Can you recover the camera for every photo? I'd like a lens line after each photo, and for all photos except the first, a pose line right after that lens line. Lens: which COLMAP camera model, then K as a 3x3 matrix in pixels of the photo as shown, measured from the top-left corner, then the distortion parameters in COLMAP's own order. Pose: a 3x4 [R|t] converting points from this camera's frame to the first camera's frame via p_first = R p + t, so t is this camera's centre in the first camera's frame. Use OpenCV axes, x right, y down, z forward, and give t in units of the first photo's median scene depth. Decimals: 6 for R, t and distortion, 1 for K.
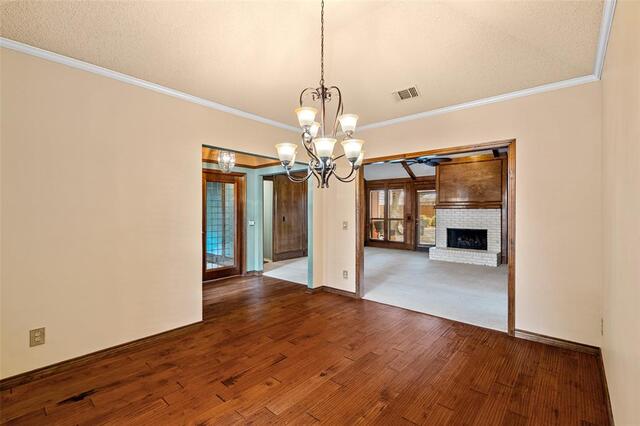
lens RADIAL K [[291.6, 0, 318.3], [0, 291.6, 212.4], [0, 0, 1]] dist [-0.000783, 0.000506]
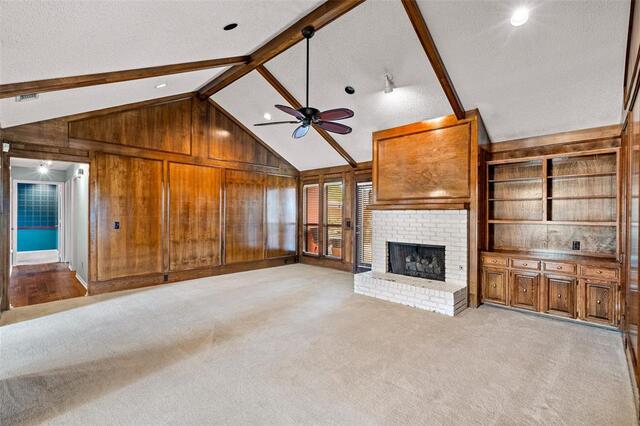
lens RADIAL K [[291.6, 0, 318.9], [0, 291.6, 214.3], [0, 0, 1]] dist [-0.000783, 0.000506]
pose [[0.998572, 0.003267, -0.053323, 0.355346], [-0.003497, 0.999985, -0.004224, -0.000429], [0.053308, 0.004404, 0.998568, 0.404714]]
